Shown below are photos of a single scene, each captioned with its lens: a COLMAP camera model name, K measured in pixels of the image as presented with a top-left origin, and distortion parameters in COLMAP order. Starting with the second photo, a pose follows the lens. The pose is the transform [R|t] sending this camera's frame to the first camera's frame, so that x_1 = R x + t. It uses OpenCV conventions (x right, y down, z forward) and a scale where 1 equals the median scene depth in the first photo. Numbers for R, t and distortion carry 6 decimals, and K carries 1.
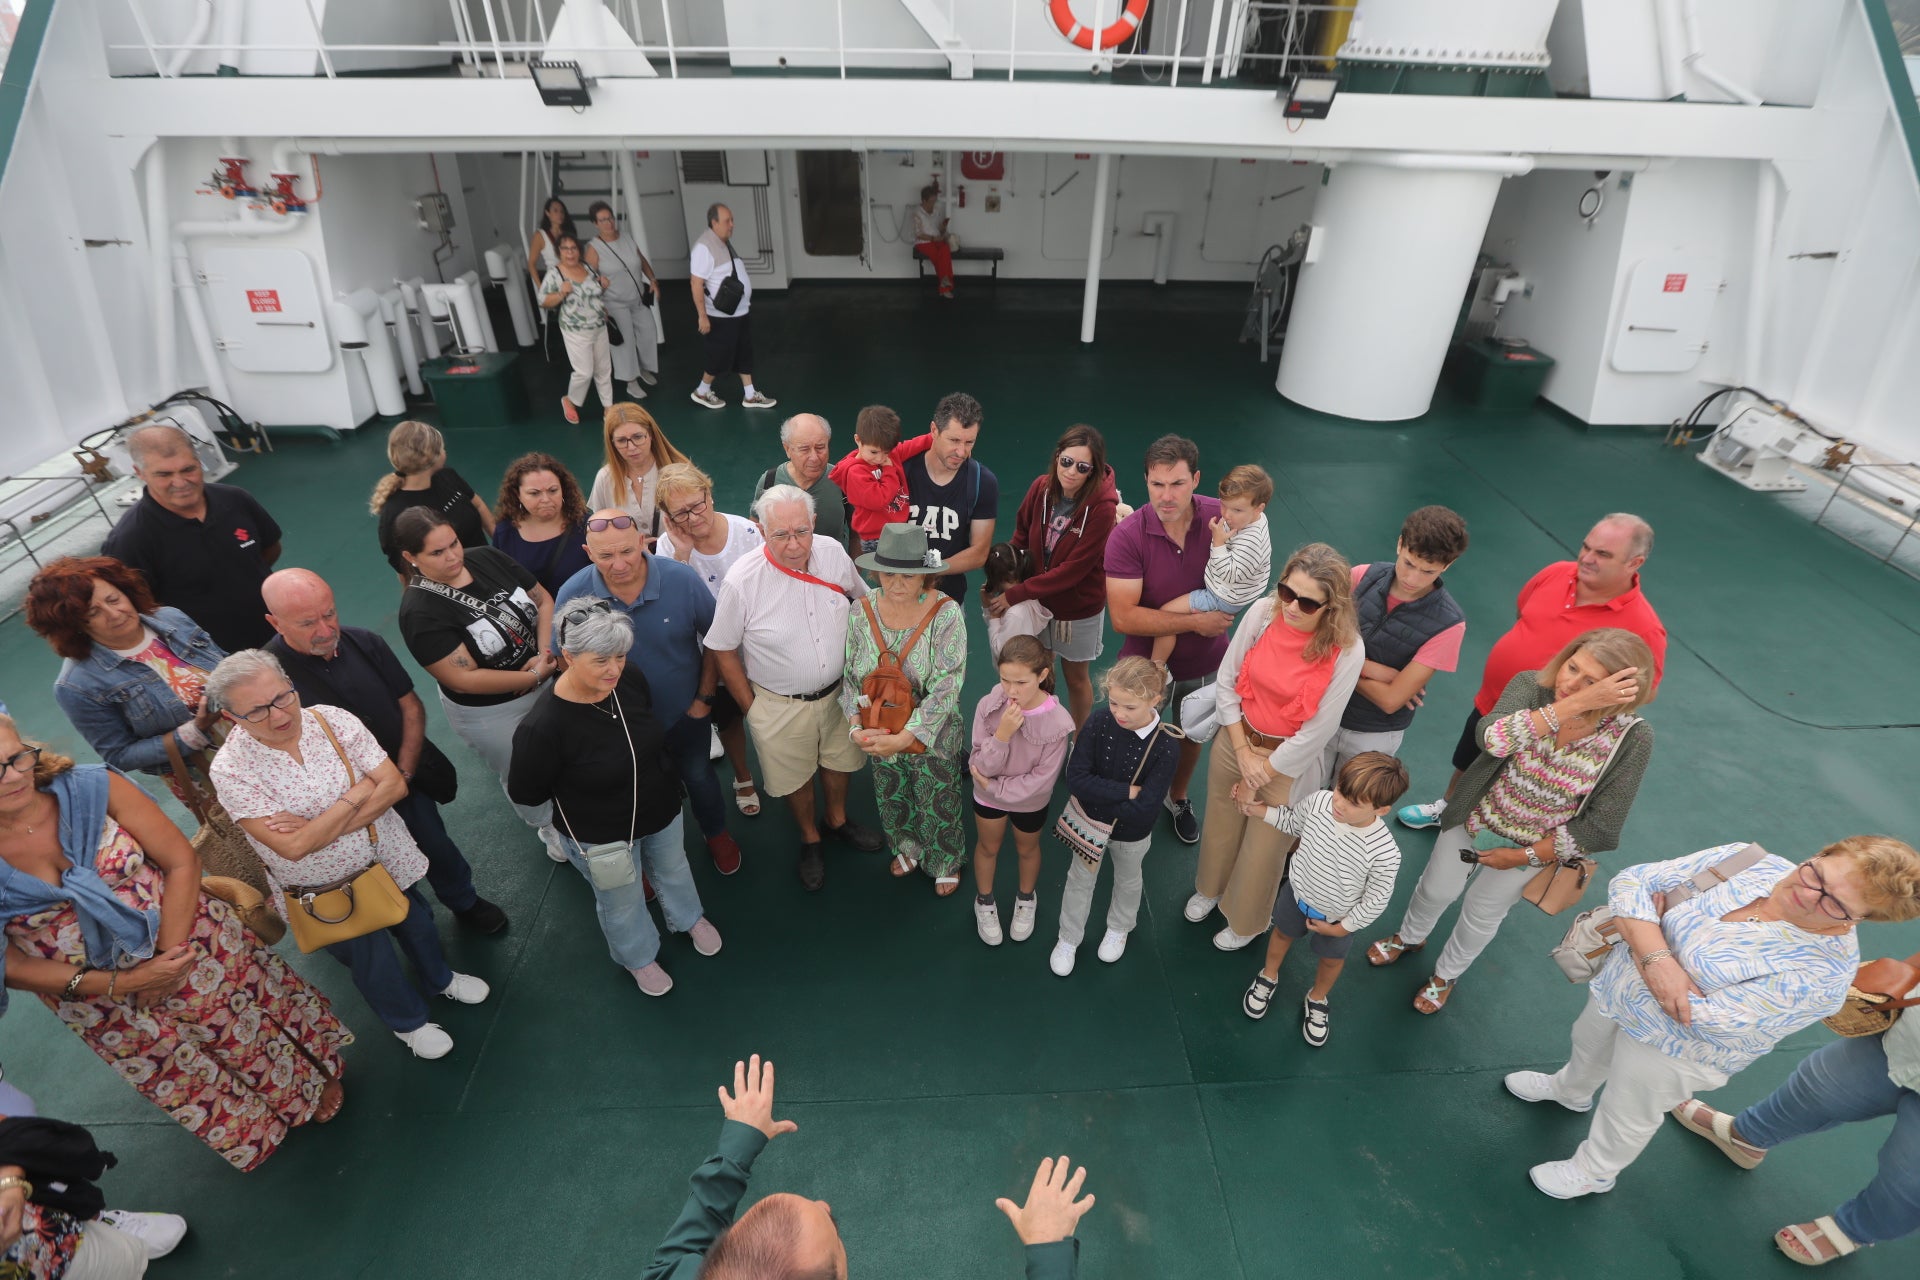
lens RADIAL K [[858.7, 0, 951.8], [0, 858.7, 627.4], [0, 0, 1]] dist [-0.036496, 0.006522]
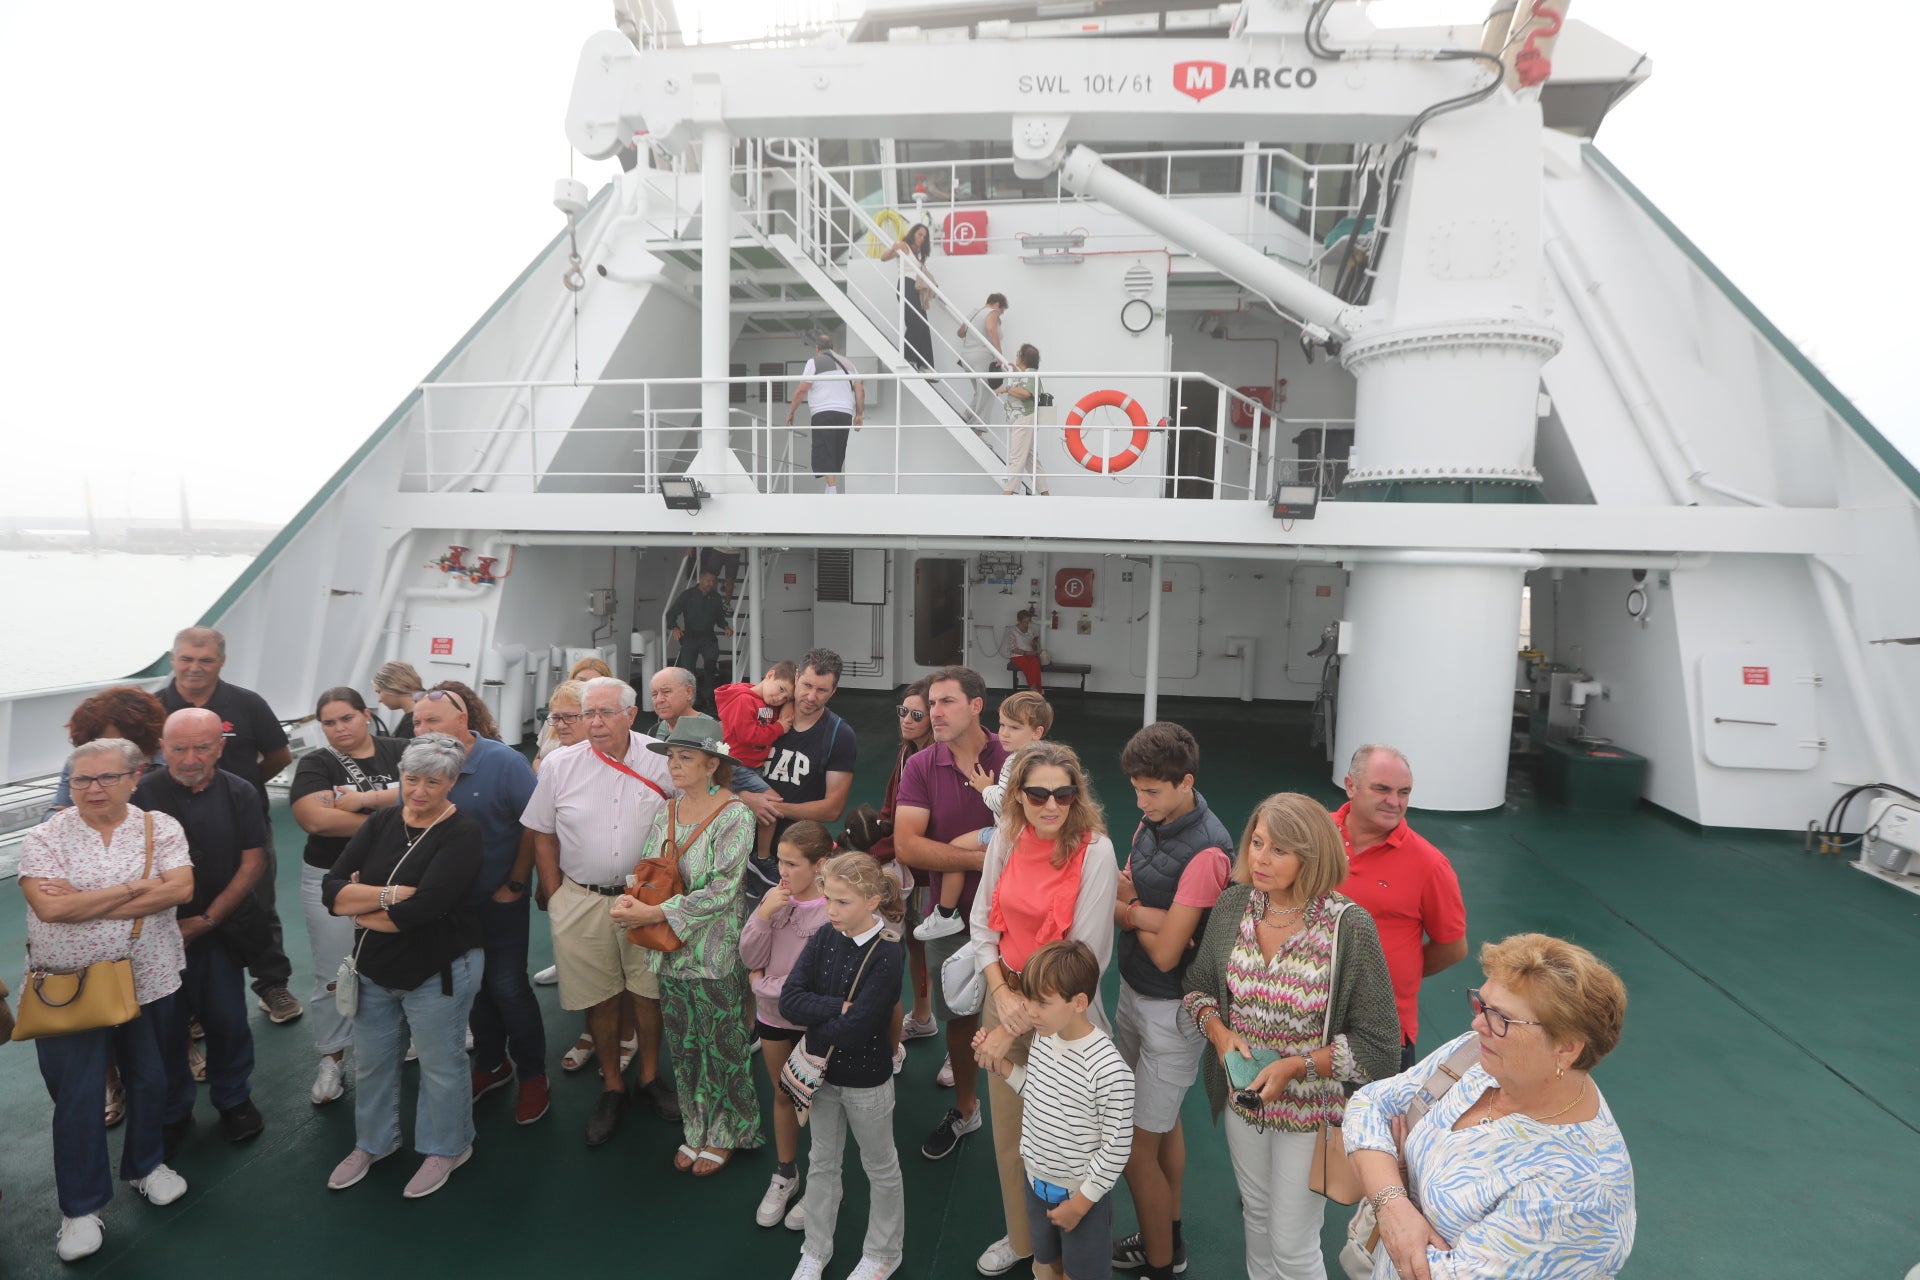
lens RADIAL K [[858.7, 0, 962.4], [0, 858.7, 643.4], [0, 0, 1]] dist [-0.036496, 0.006522]
pose [[0.979295, 0.026776, -0.200660, 0.194749], [-0.120449, 0.873741, -0.471241, 0.110022], [0.162707, 0.485653, 0.858875, 0.036864]]
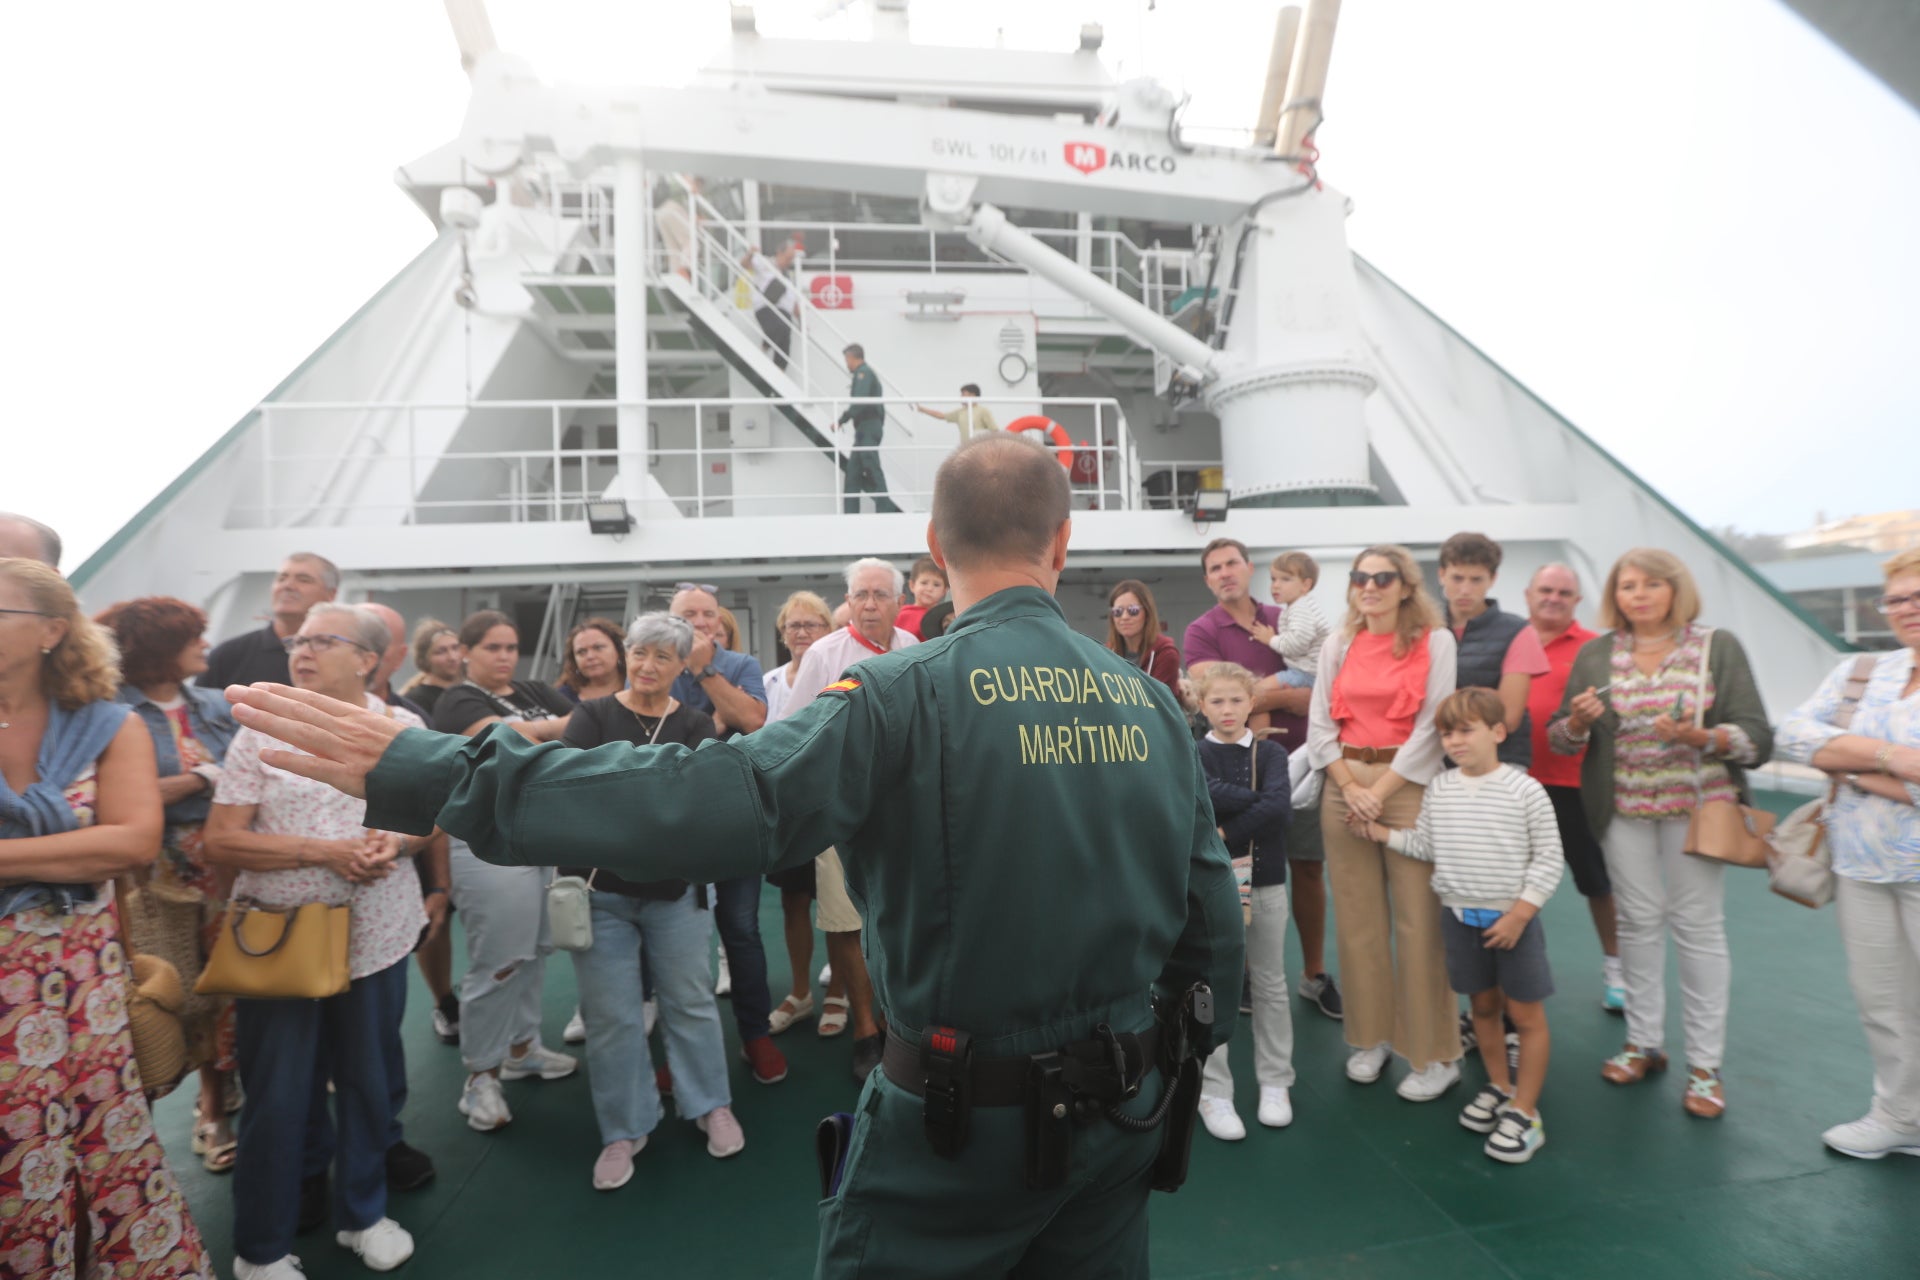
lens RADIAL K [[858.7, 0, 953.7], [0, 858.7, 642.2], [0, 0, 1]] dist [-0.036496, 0.006522]
pose [[0.994606, -0.052581, 0.089404, -0.078468], [0.095088, 0.806533, -0.583492, 0.224792], [-0.041427, 0.588846, 0.807183, 0.077164]]
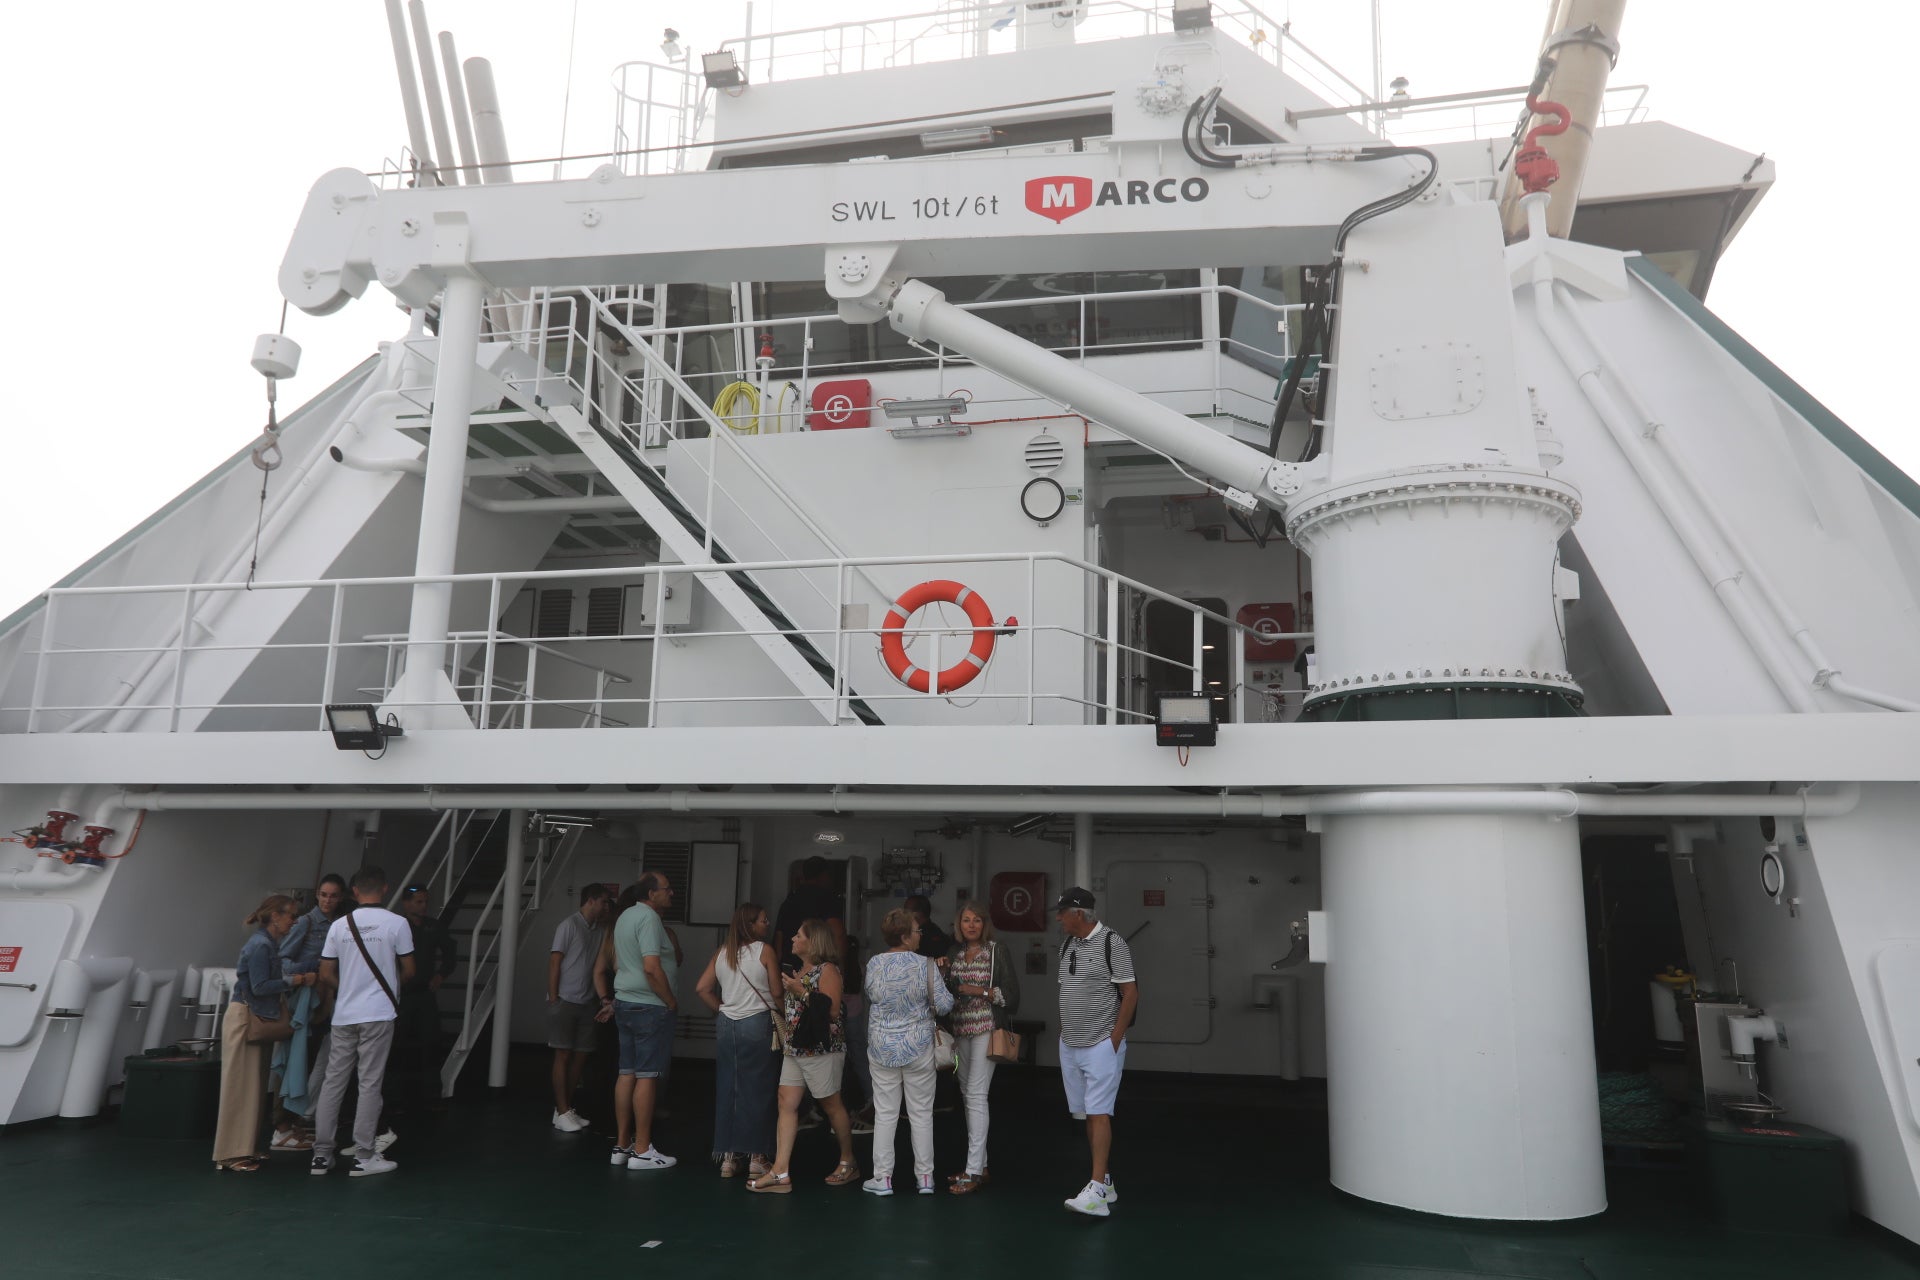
lens RADIAL K [[1309.9, 0, 960.5], [0, 1309.9, 648.5], [0, 0, 1]] dist [-0.011152, 0.031099]
pose [[0.965343, -0.045360, -0.257011, 0.467209], [-0.155099, 0.692301, -0.704744, 0.179286], [0.209896, 0.720182, 0.661273, 0.100475]]
